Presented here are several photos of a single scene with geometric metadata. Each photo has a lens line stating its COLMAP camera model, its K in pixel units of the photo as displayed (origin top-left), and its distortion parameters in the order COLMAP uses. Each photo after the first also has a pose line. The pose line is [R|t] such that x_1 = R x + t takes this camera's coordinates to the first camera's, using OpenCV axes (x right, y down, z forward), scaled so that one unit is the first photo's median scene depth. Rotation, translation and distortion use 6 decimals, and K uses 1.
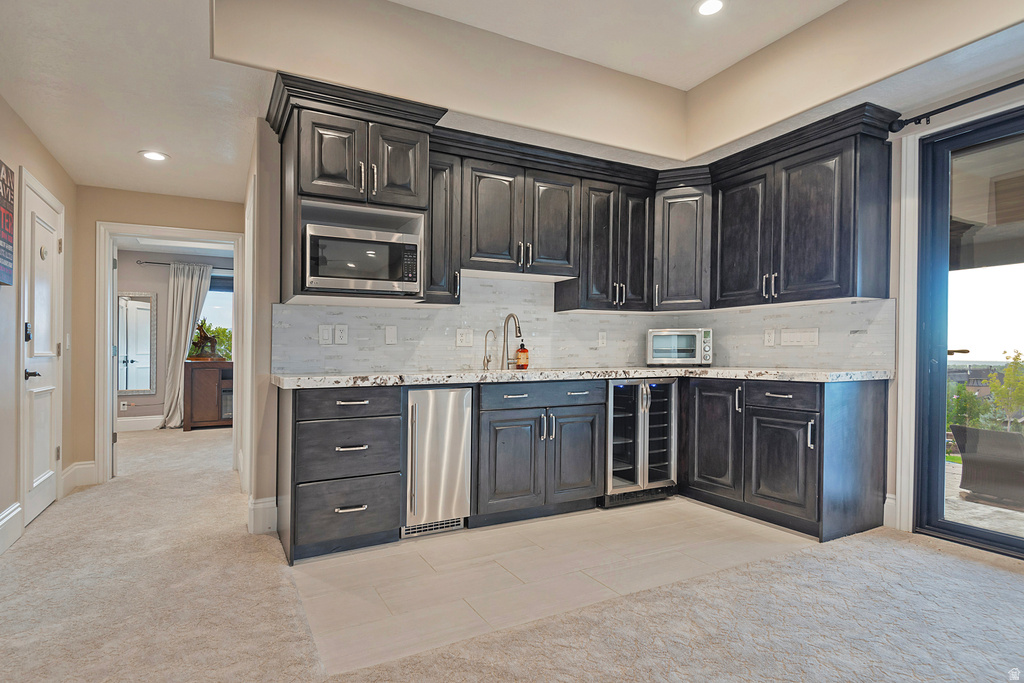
lens RADIAL K [[540.2, 0, 508.0], [0, 540.2, 345.5], [0, 0, 1]] dist [0.015382, -0.000363]
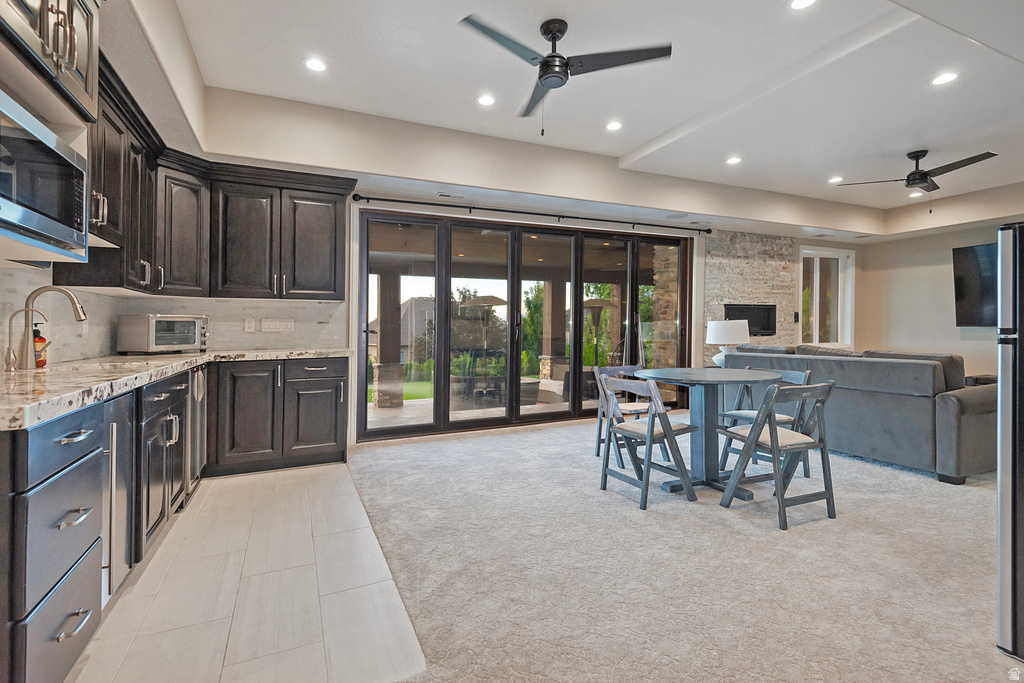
lens RADIAL K [[473.5, 0, 505.6], [0, 473.5, 334.6], [0, 0, 1]] dist [0.022979, -0.000531]
pose [[0.053062, -0.007238, 0.998565, -0.663475], [-0.003844, 0.999965, 0.007453, -0.004395], [-0.998584, -0.004234, 0.053032, 0.455442]]
